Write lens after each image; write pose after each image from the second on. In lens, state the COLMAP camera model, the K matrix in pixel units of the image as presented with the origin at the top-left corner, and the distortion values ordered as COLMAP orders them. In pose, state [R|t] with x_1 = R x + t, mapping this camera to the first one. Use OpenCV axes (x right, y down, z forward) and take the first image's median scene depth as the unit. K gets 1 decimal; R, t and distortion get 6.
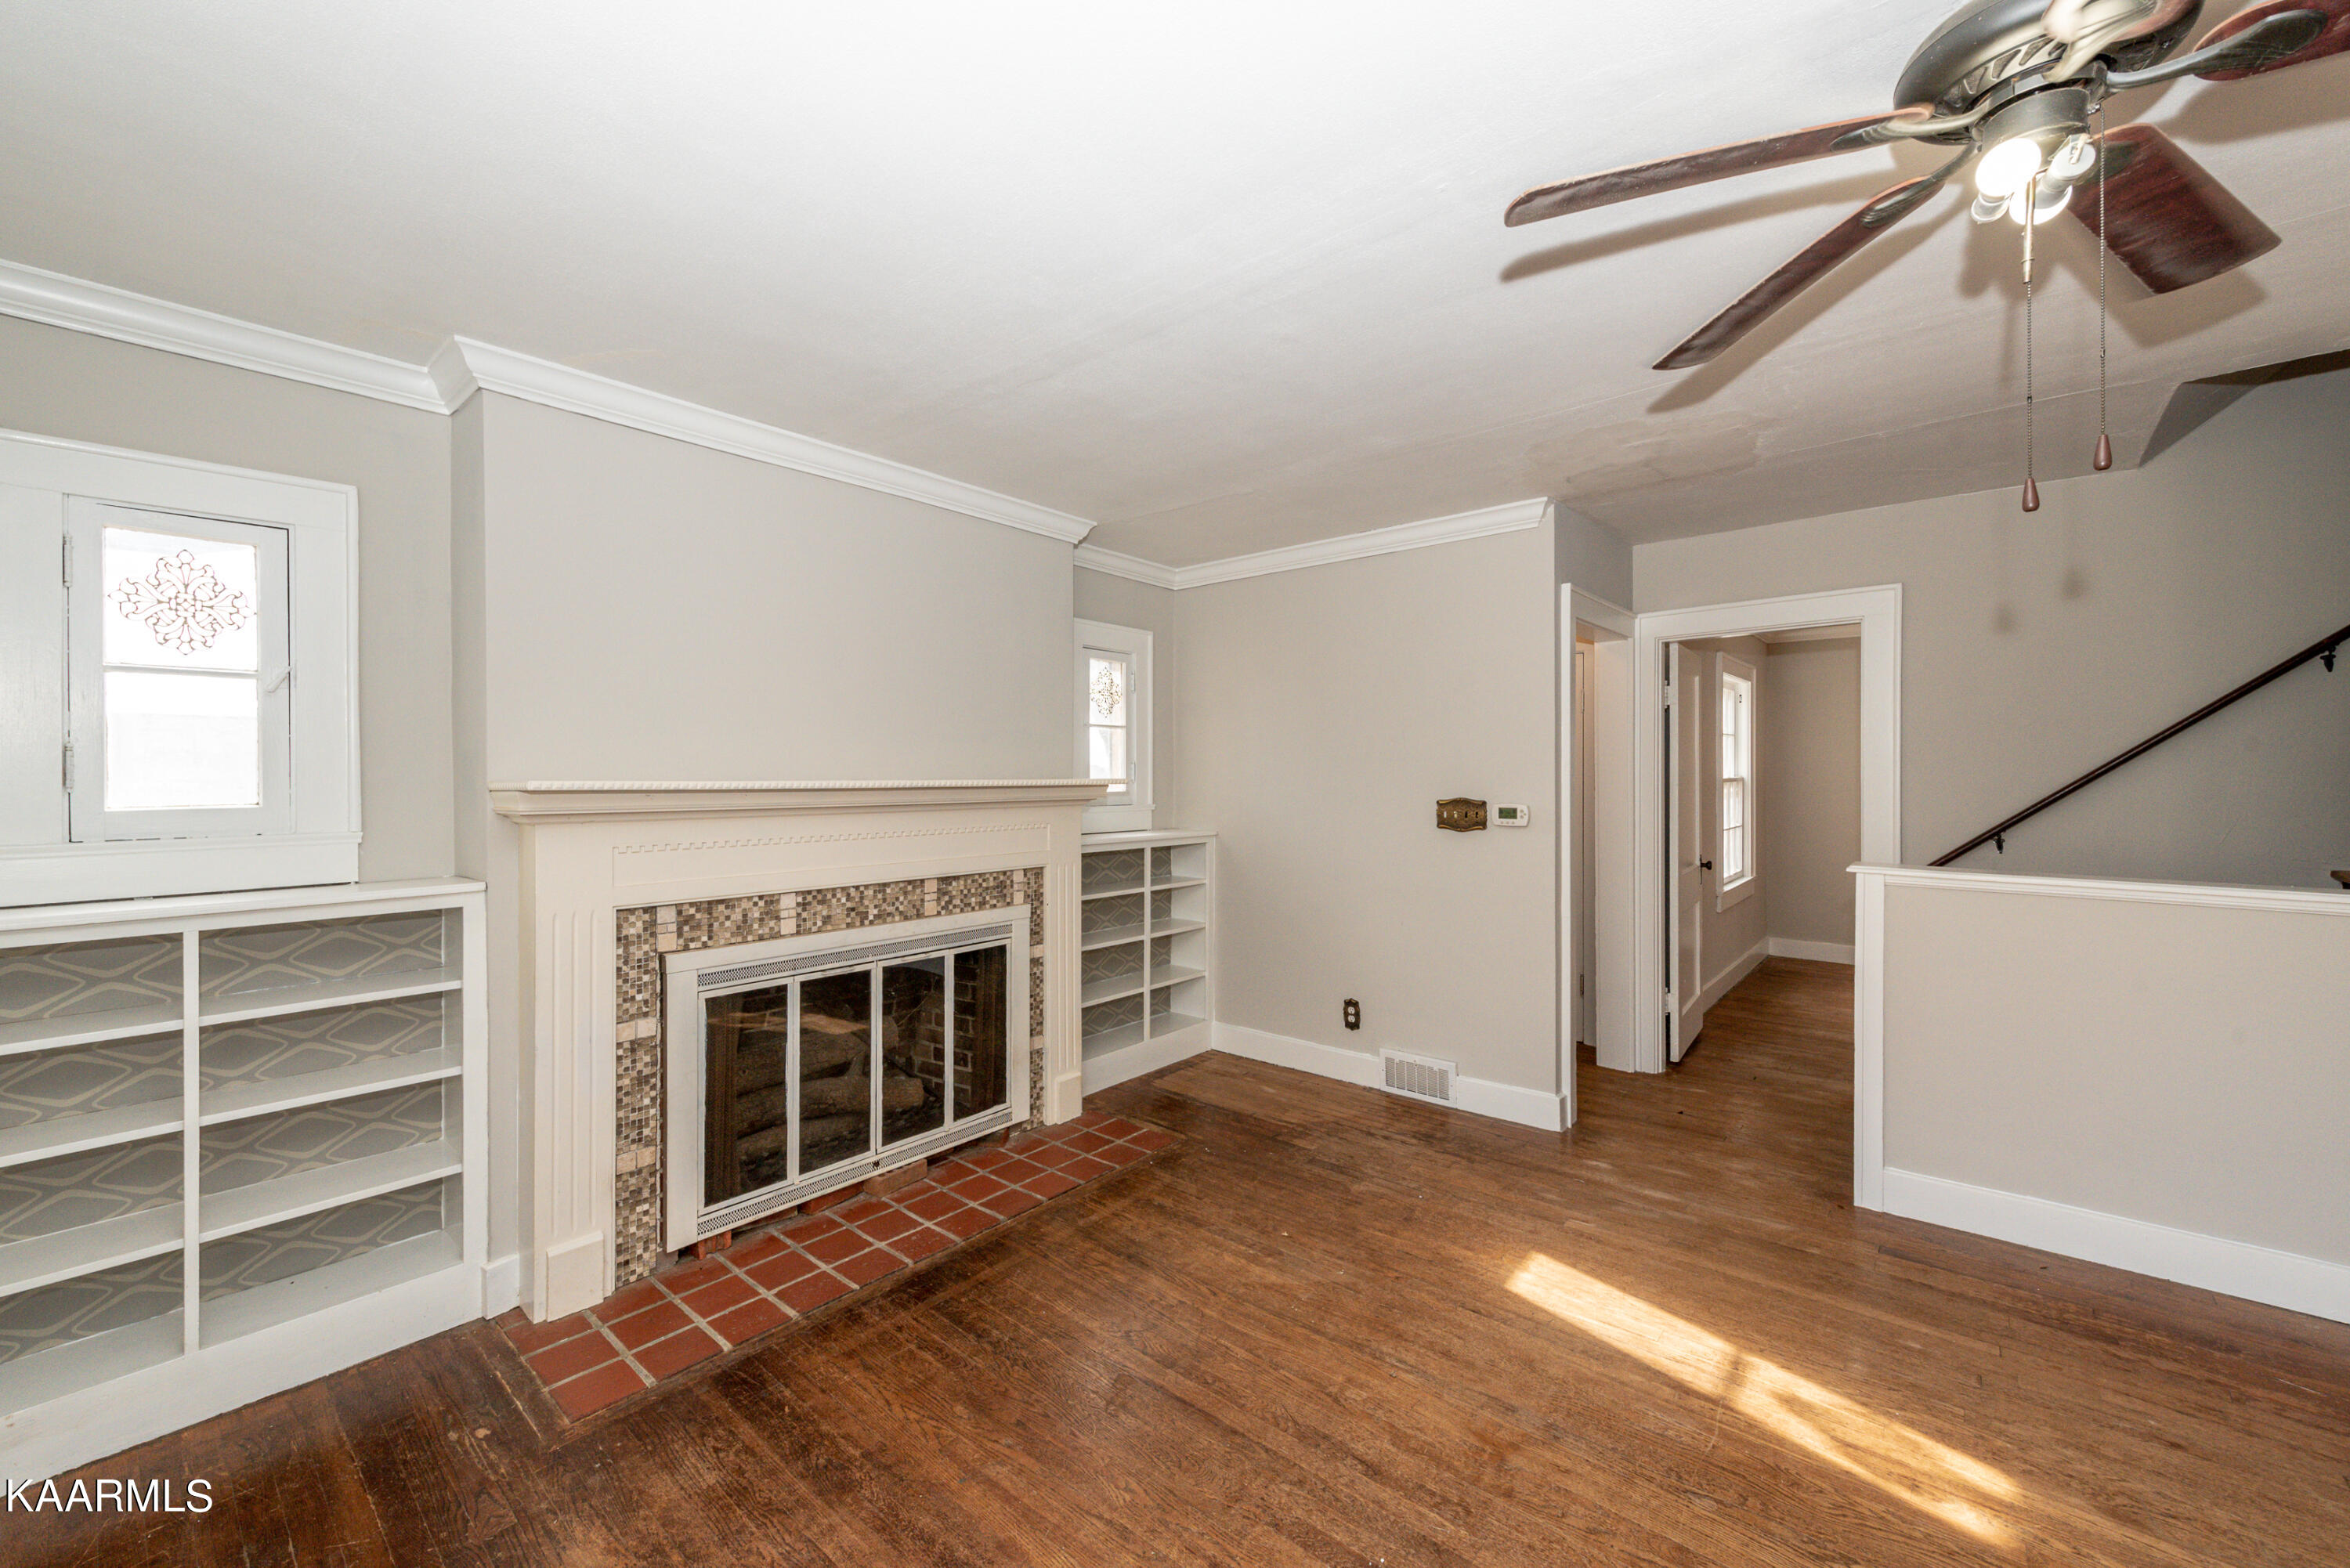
lens RADIAL K [[912.0, 0, 1175.0], [0, 912.0, 784.0], [0, 0, 1]] dist [0.008315, -0.000154]
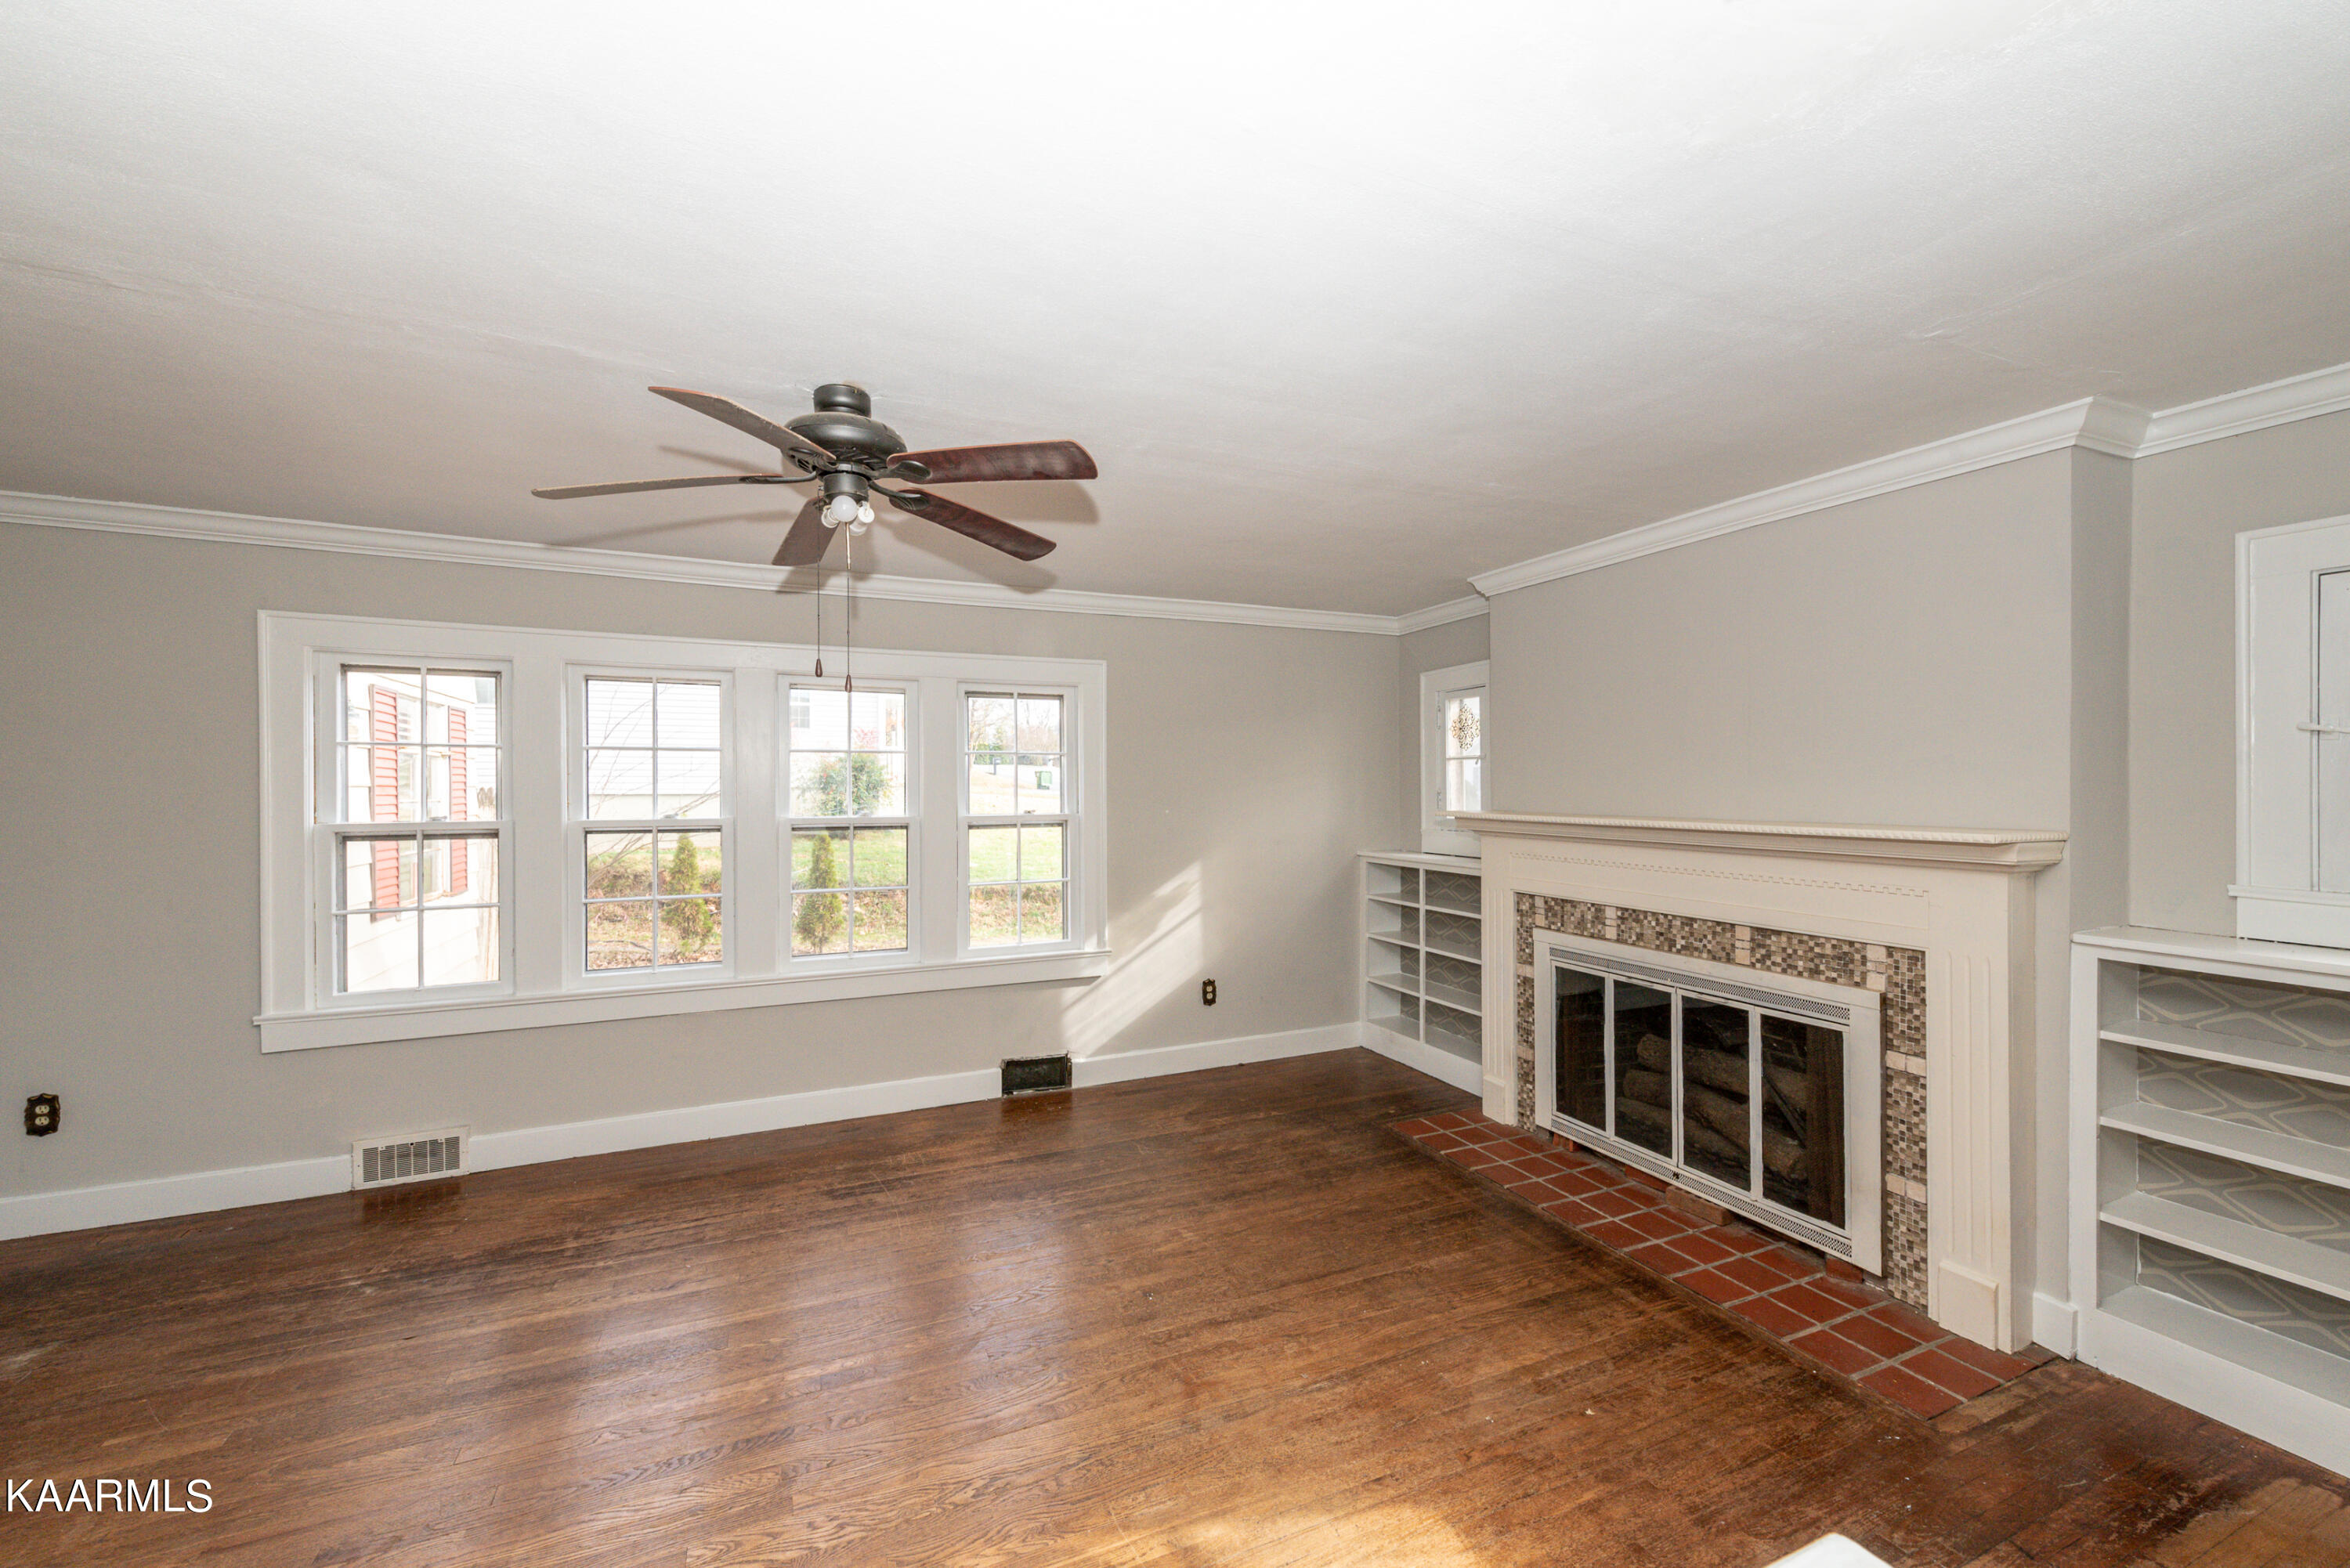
lens RADIAL K [[912.0, 0, 1175.0], [0, 912.0, 784.0], [0, 0, 1]] dist [0.008315, -0.000154]
pose [[-0.415523, 0.003969, -0.909574, 0.933810], [-0.007343, 0.999943, 0.007717, -0.052286], [0.909553, 0.009886, -0.415471, 0.939872]]
